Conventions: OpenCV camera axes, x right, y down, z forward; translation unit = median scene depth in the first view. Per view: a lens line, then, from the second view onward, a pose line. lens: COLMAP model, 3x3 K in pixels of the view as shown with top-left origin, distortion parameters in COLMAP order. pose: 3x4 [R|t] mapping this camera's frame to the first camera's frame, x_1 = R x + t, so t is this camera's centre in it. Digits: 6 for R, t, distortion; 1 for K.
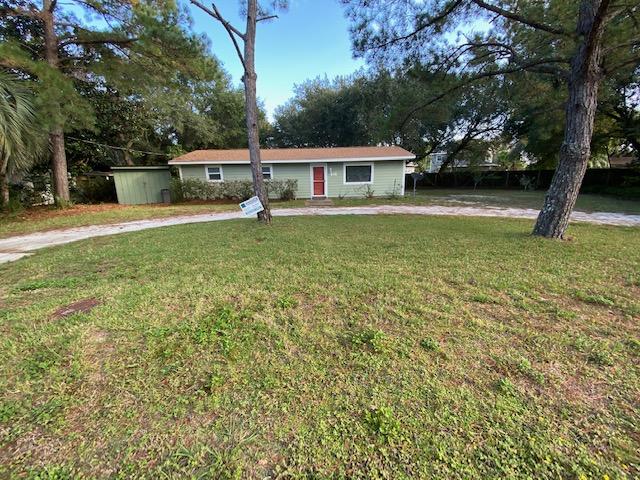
lens RADIAL K [[258.7, 0, 320.0], [0, 258.7, 240.0], [0, 0, 1]] dist [0.024626, -0.022690]
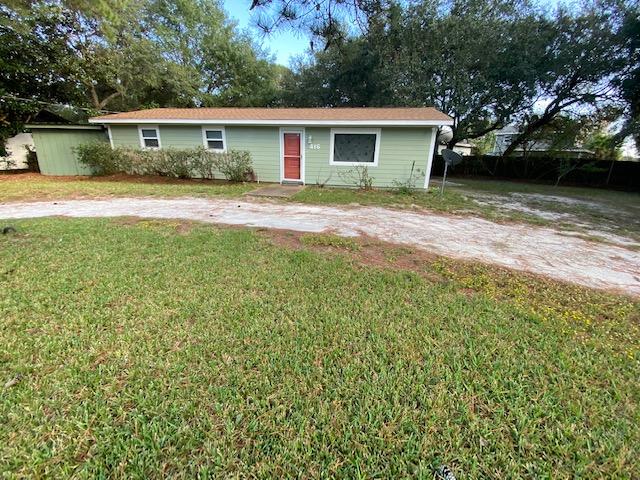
lens RADIAL K [[259.8, 0, 319.8], [0, 259.8, 250.5], [0, 0, 1]] dist [0.009119, -0.016028]
pose [[0.982827, 0.107091, -0.150277, 0.184845], [-0.089614, 0.988888, 0.118619, -0.079830], [0.161310, -0.103115, 0.981502, 0.355210]]
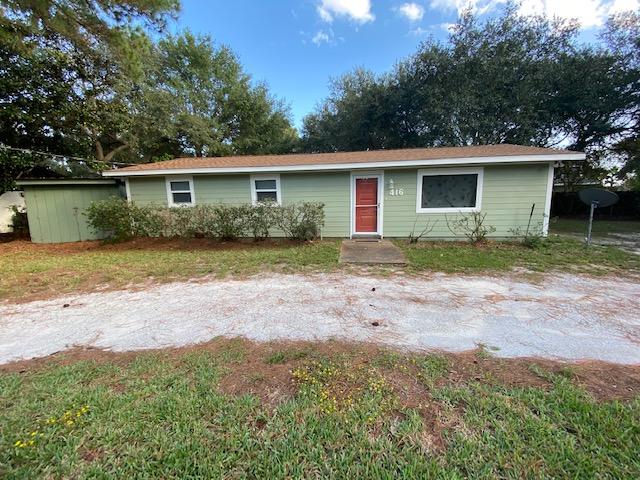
lens RADIAL K [[262.0, 0, 321.9], [0, 262.0, 246.0], [0, 0, 1]] dist [0.017484, -0.020245]
pose [[0.992653, 0.021126, -0.119137, -0.029464], [-0.027666, 0.998184, -0.053505, -0.116524], [0.117790, 0.056408, 0.991435, 0.477775]]
